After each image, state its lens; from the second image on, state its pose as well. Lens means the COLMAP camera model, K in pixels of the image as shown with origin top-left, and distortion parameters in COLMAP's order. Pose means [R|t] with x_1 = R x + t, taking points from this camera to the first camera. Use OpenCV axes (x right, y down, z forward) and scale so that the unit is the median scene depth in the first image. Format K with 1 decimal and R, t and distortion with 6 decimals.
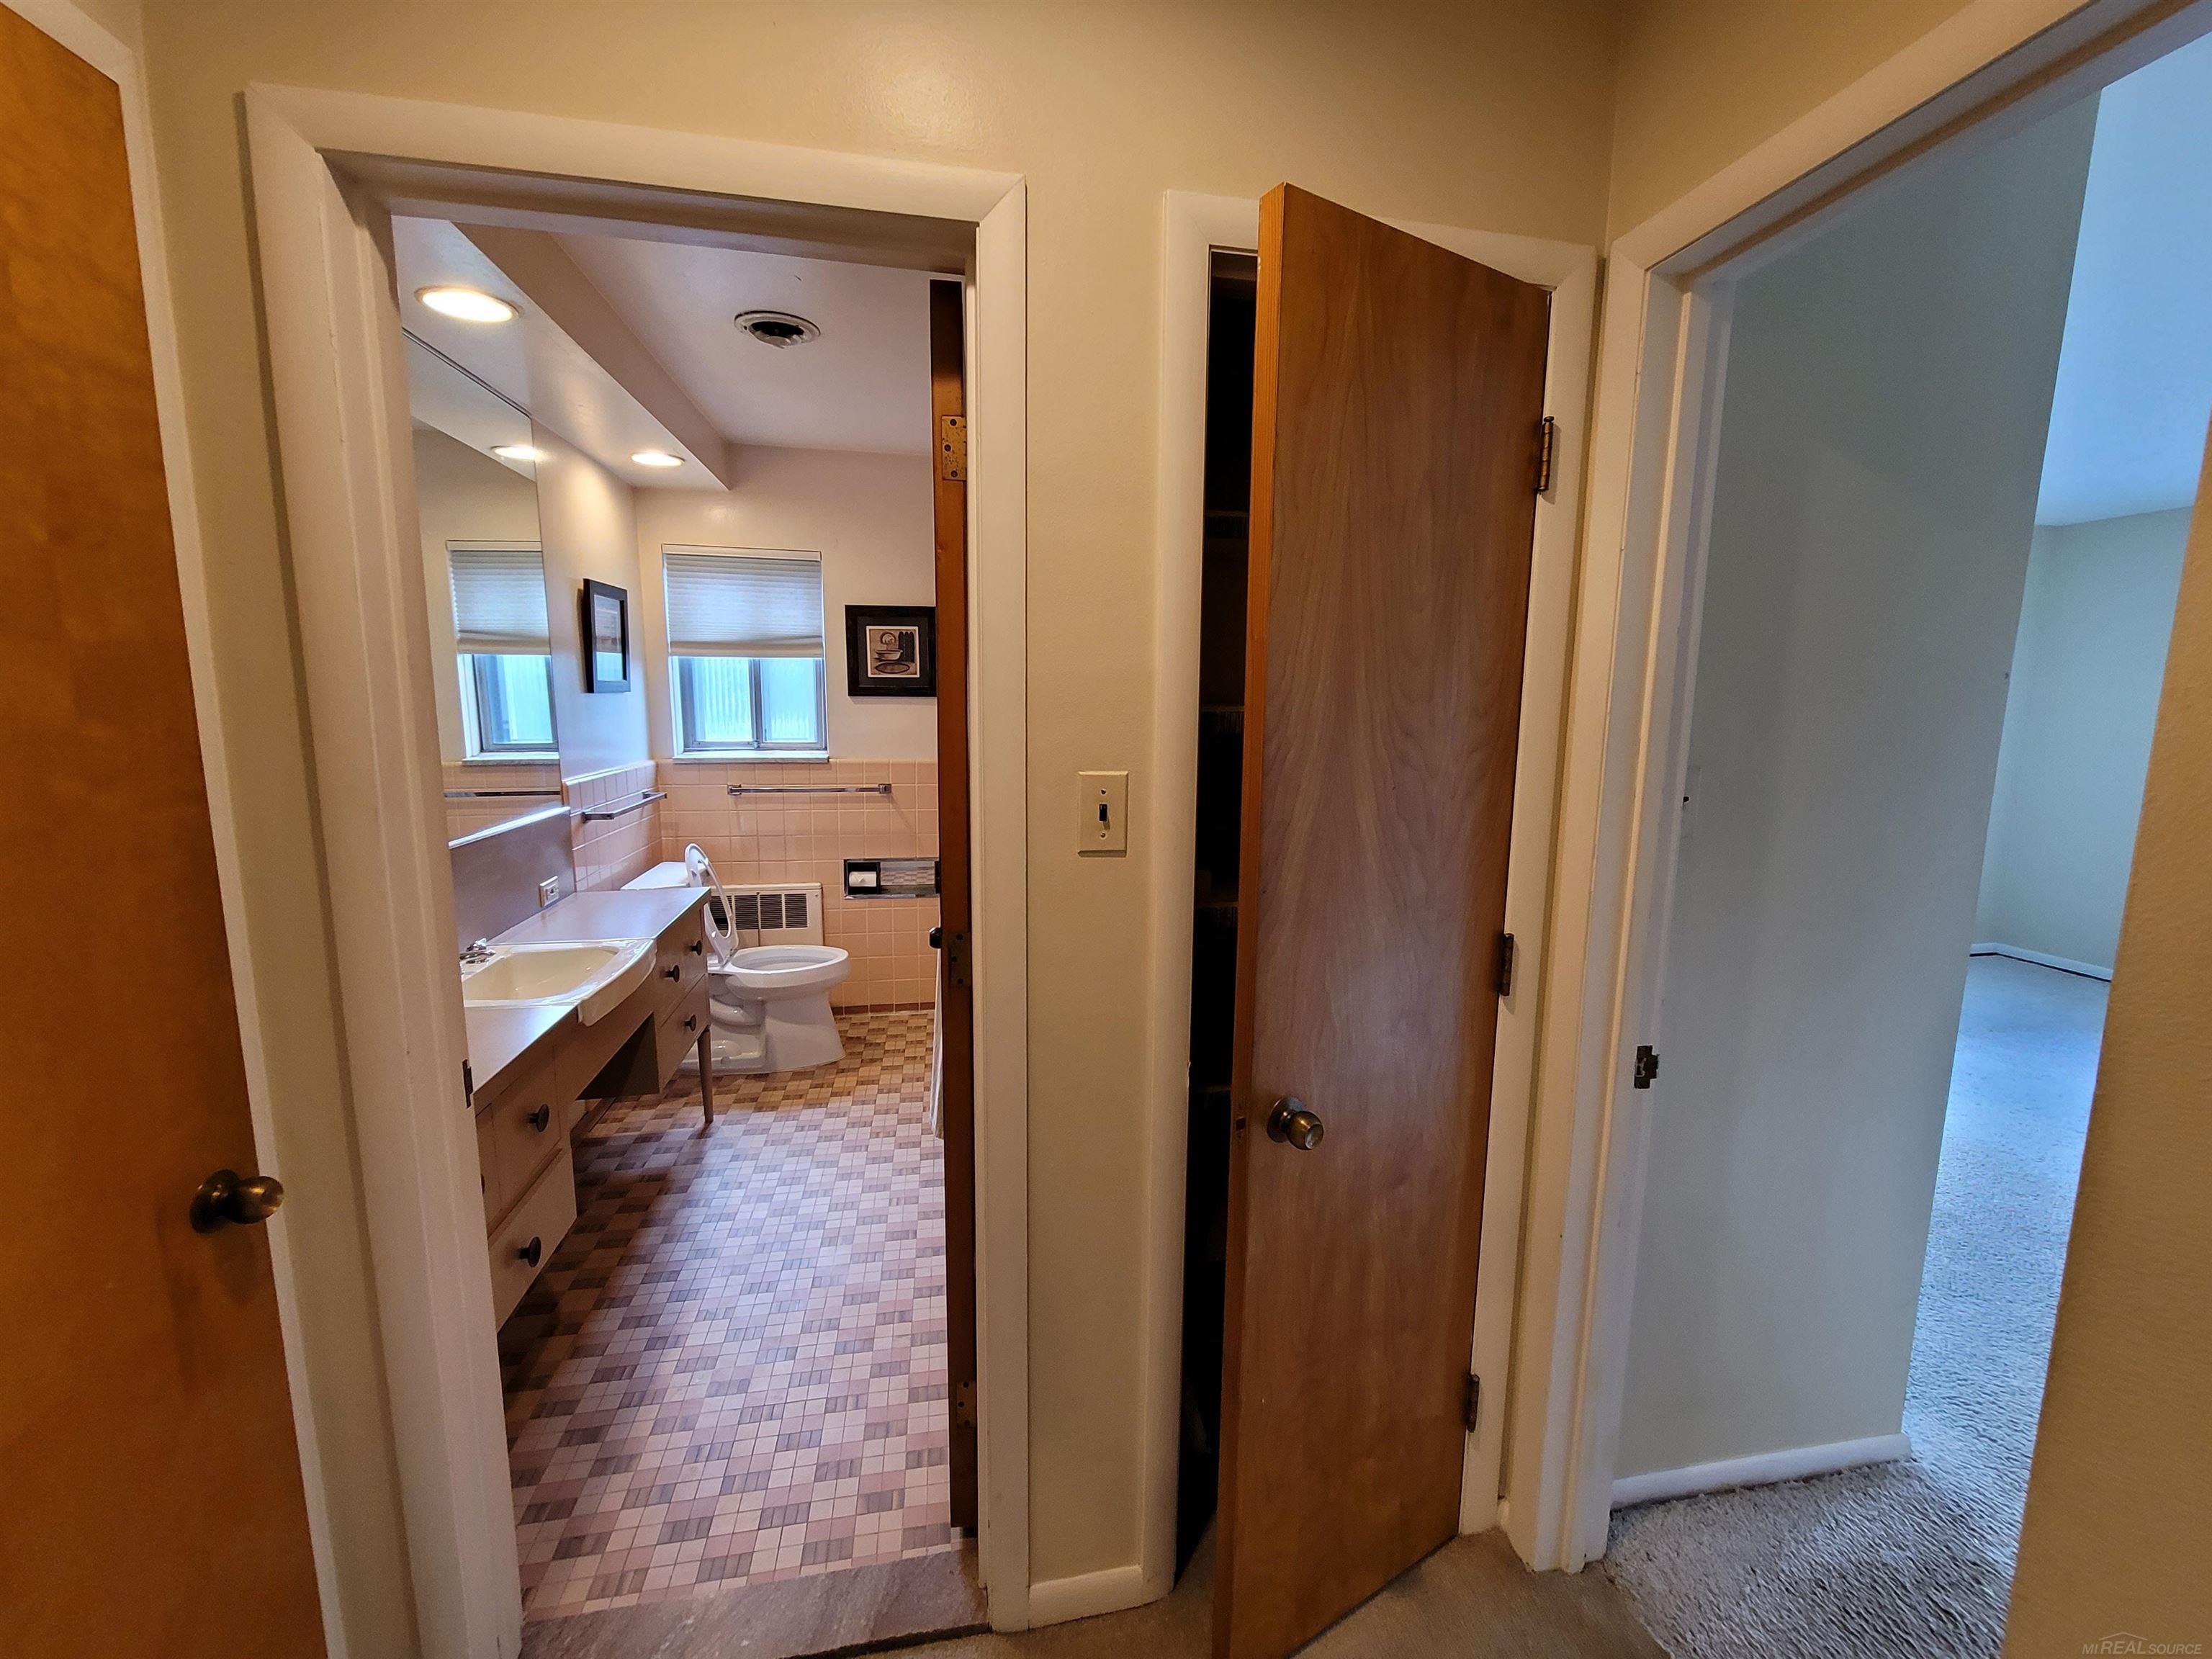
lens RADIAL K [[905.2, 0, 1121.6], [0, 905.2, 822.0], [0, 0, 1]] dist [-0.003351, 0.000165]
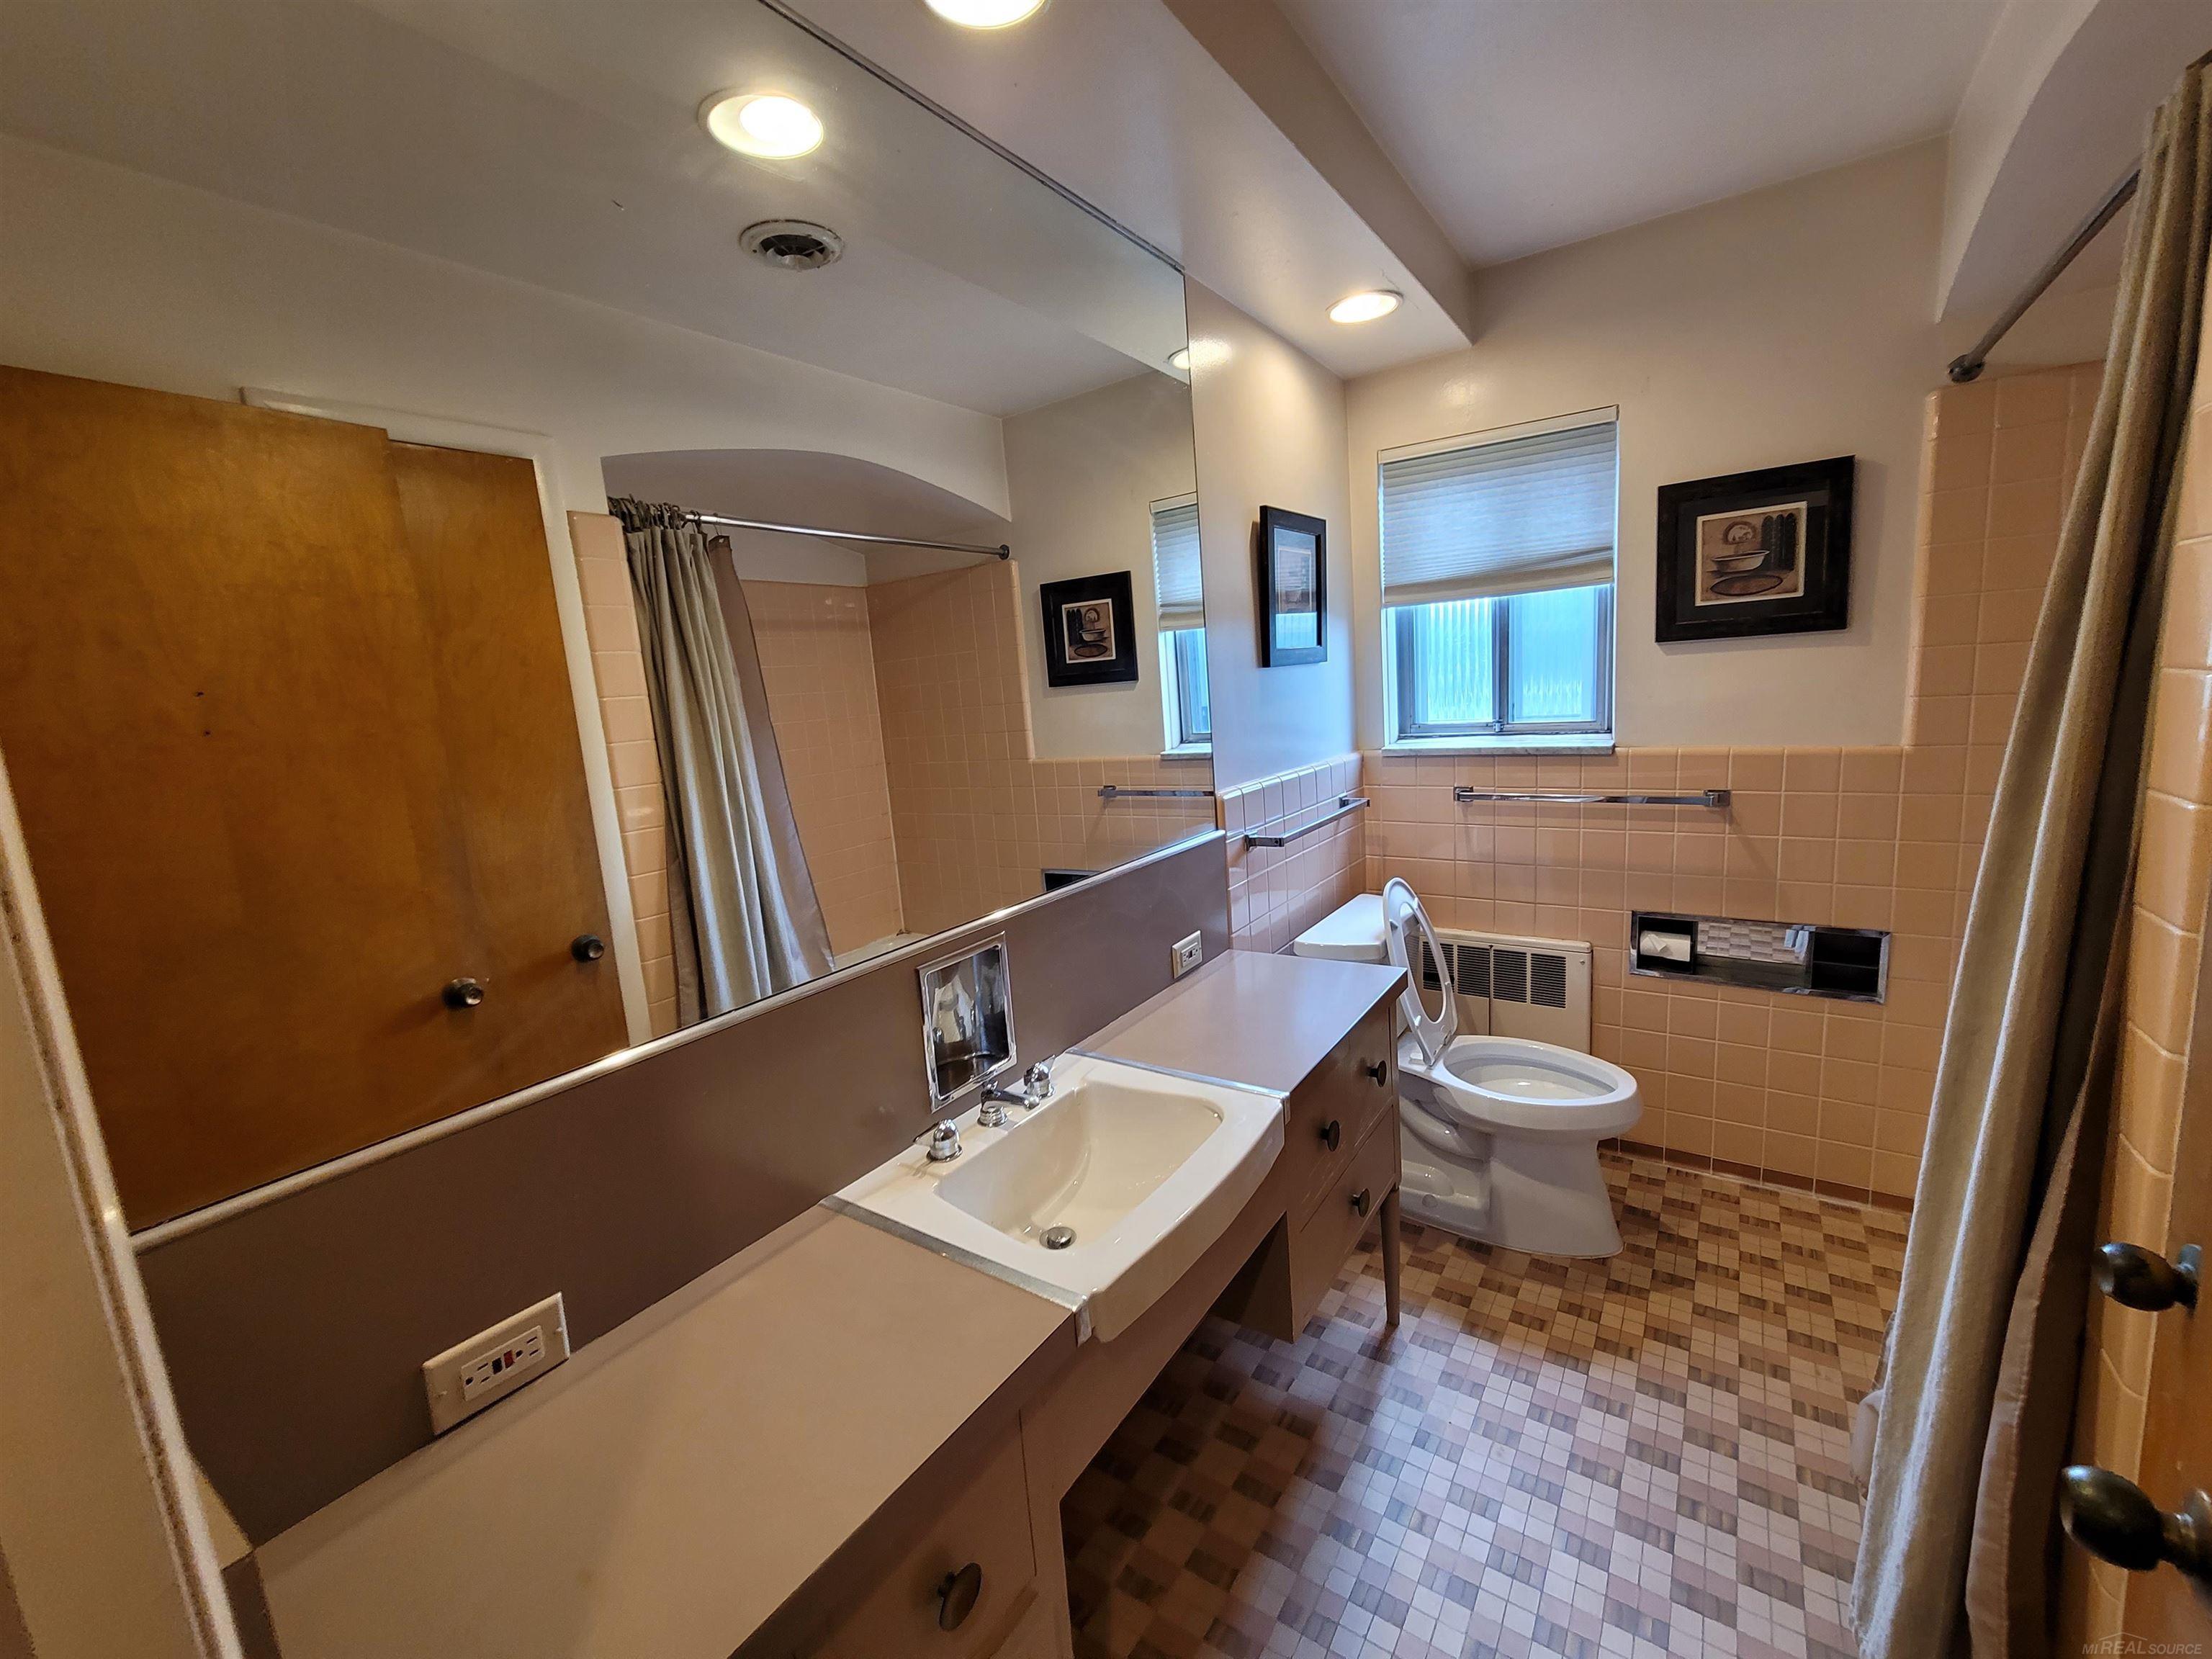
lens RADIAL K [[905.2, 0, 1121.6], [0, 905.2, 822.0], [0, 0, 1]] dist [-0.003351, 0.000165]
pose [[0.704431, 0.051721, -0.707886, -0.130713], [-0.023105, 0.998484, 0.049961, -0.045435], [0.709396, -0.018839, 0.704558, 0.351215]]
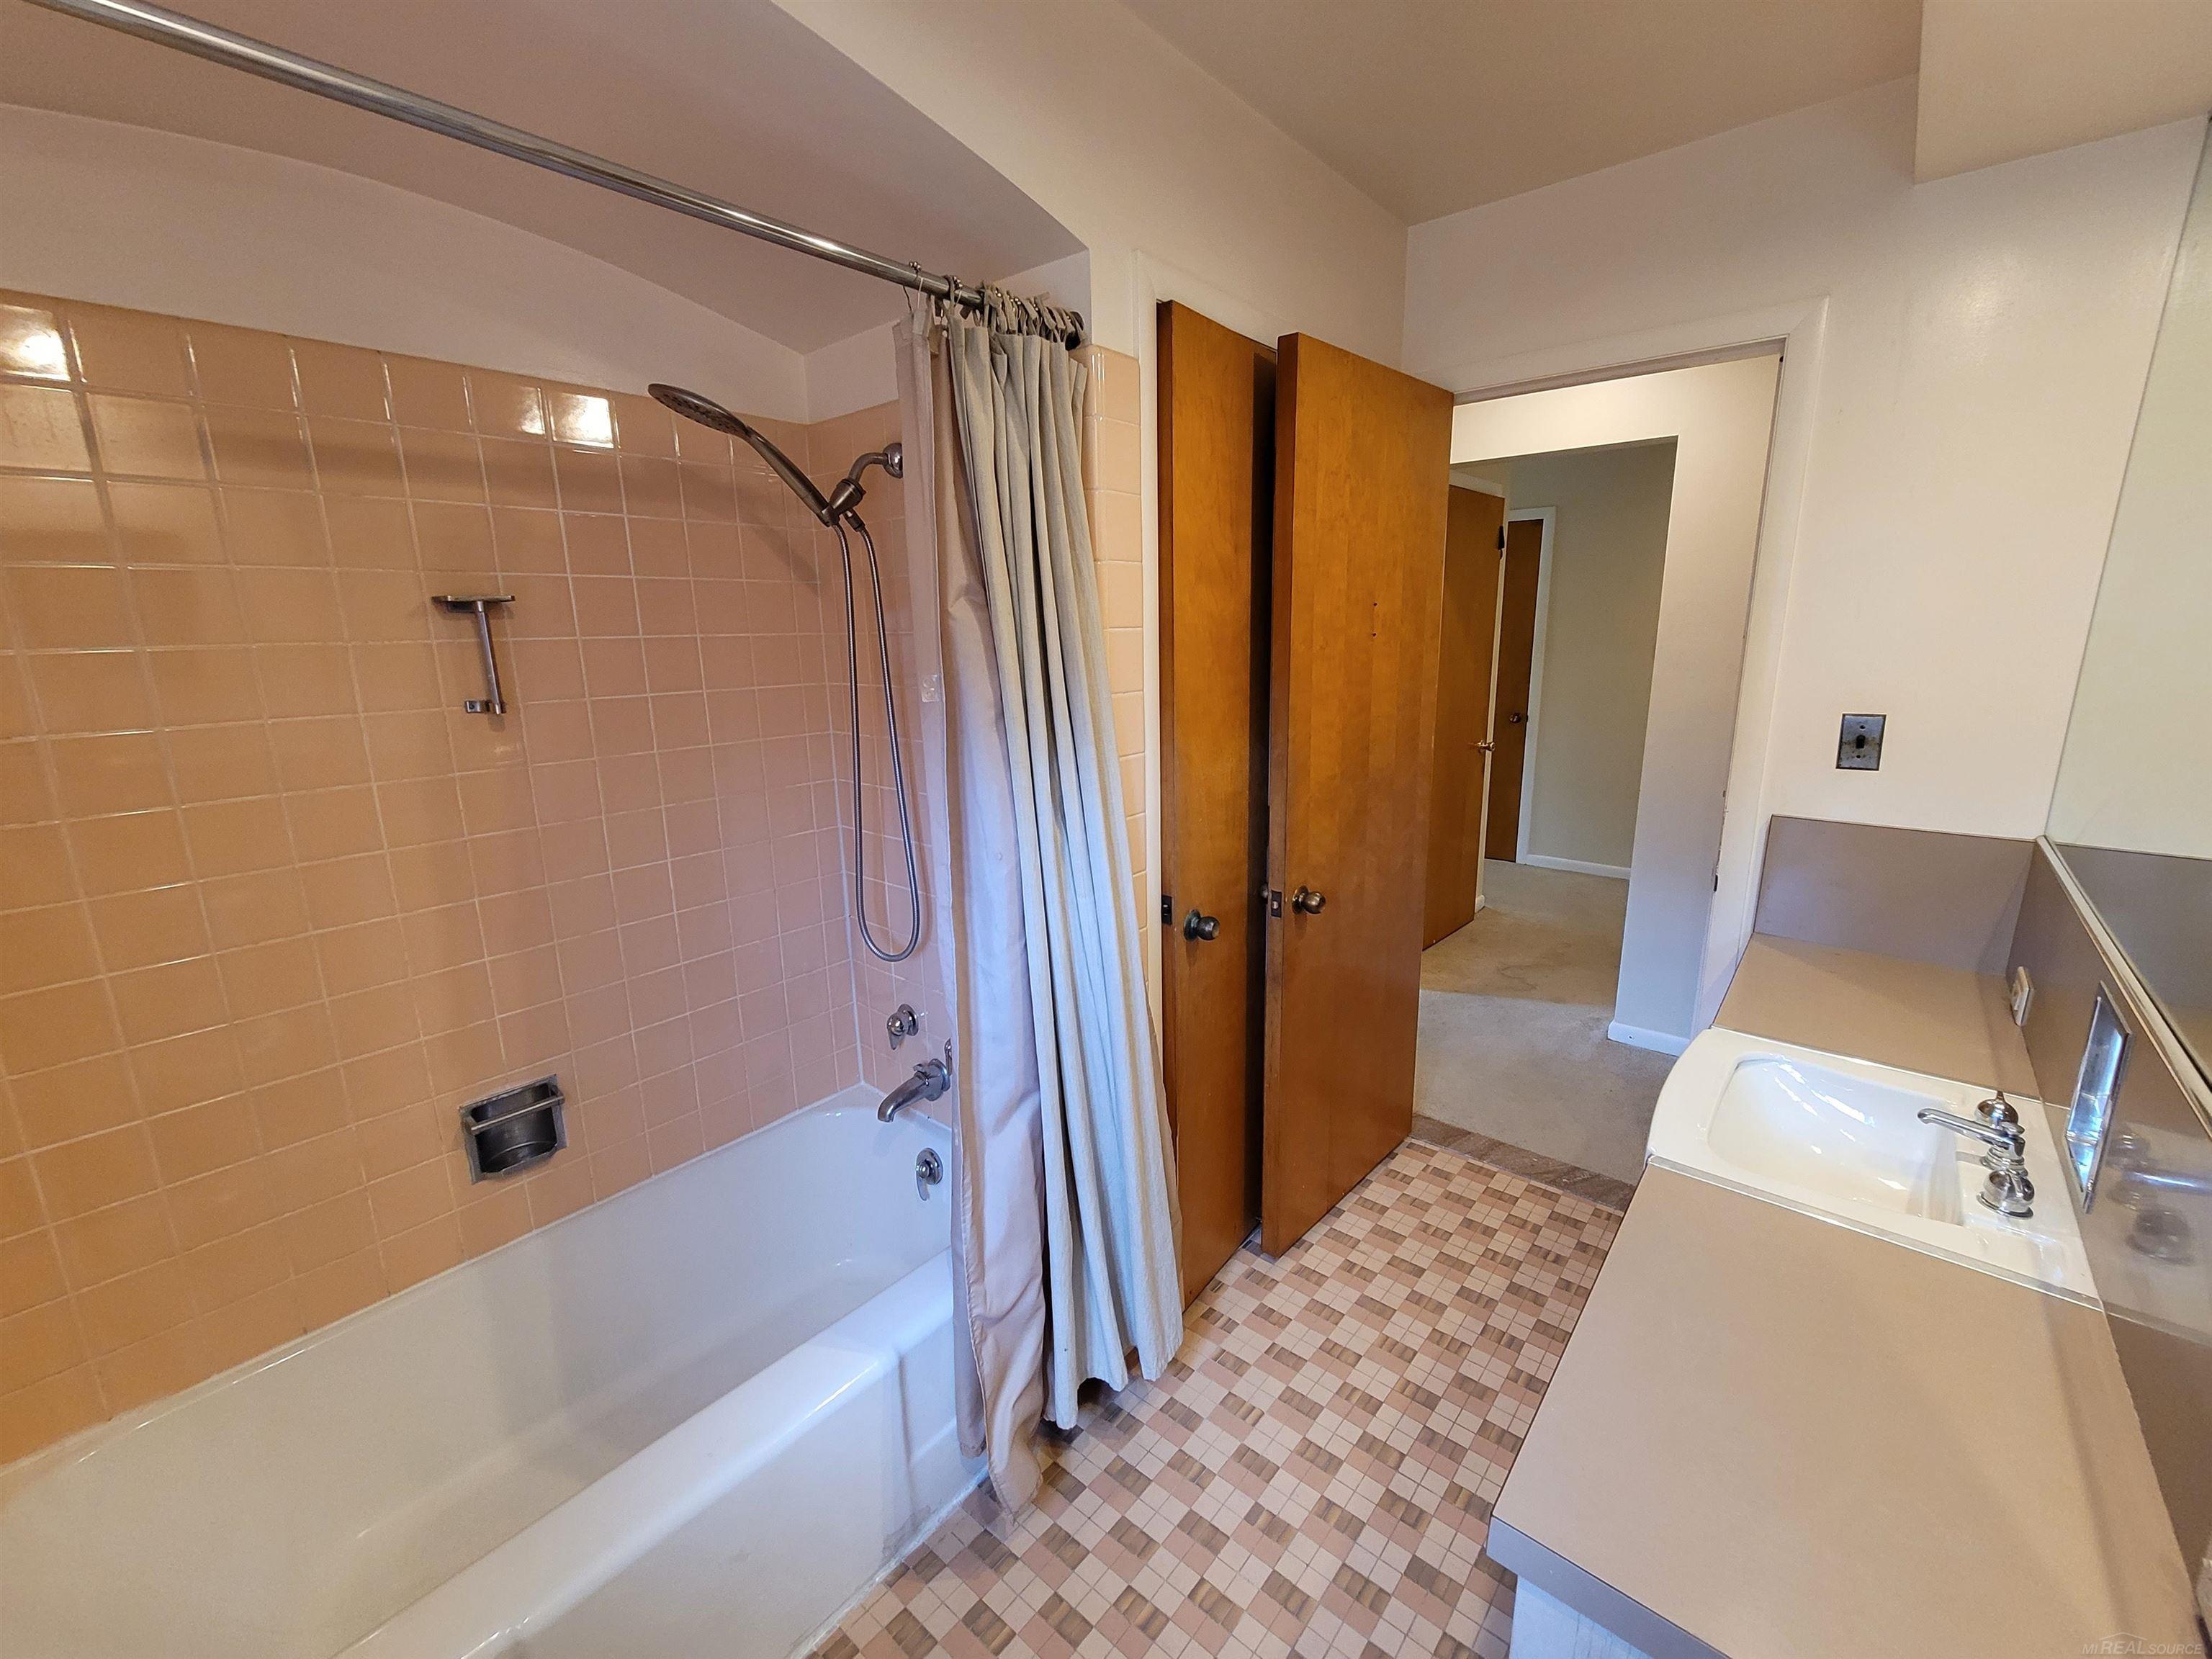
lens RADIAL K [[905.2, 0, 1121.6], [0, 905.2, 822.0], [0, 0, 1]] dist [-0.003351, 0.000165]
pose [[-0.629212, -0.170848, 0.758224, -0.436066], [0.117418, 0.943450, 0.310023, -0.149465], [-0.768313, 0.284100, -0.573570, 0.935987]]
